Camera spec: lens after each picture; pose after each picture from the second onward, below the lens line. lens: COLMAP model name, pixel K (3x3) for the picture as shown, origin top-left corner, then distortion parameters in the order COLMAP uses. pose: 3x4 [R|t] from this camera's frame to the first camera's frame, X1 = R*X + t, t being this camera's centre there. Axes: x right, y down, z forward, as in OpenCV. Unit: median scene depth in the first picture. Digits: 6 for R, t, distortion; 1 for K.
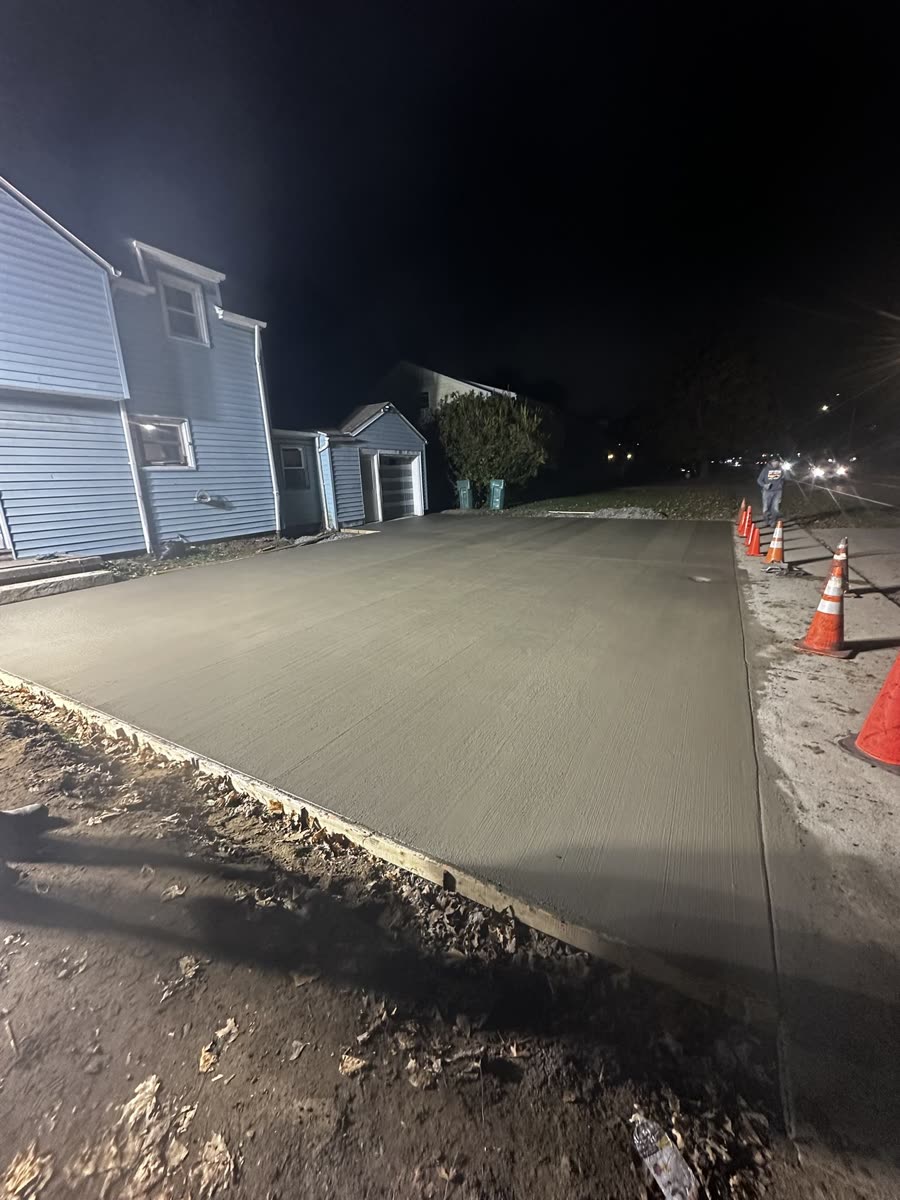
lens RADIAL K [[476.0, 0, 450.0], [0, 476.0, 600.0], [0, 0, 1]] dist [-0.002130, 0.000493]
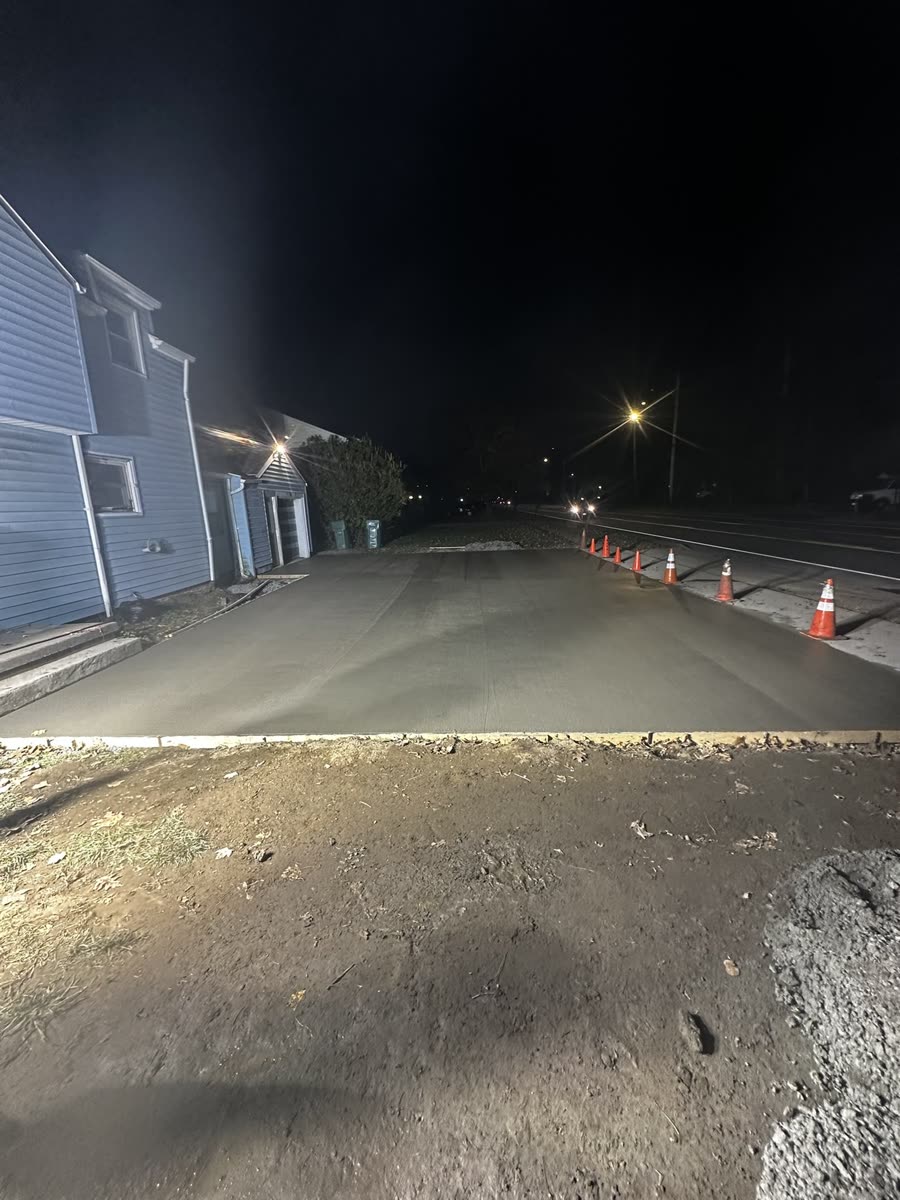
lens RADIAL K [[476.0, 0, 450.0], [0, 476.0, 600.0], [0, 0, 1]] dist [-0.002130, 0.000493]
pose [[0.891905, -0.093213, 0.442512, -0.423175], [0.127397, 0.990685, -0.048092, -0.011170], [-0.433907, 0.099268, 0.895472, 0.007500]]
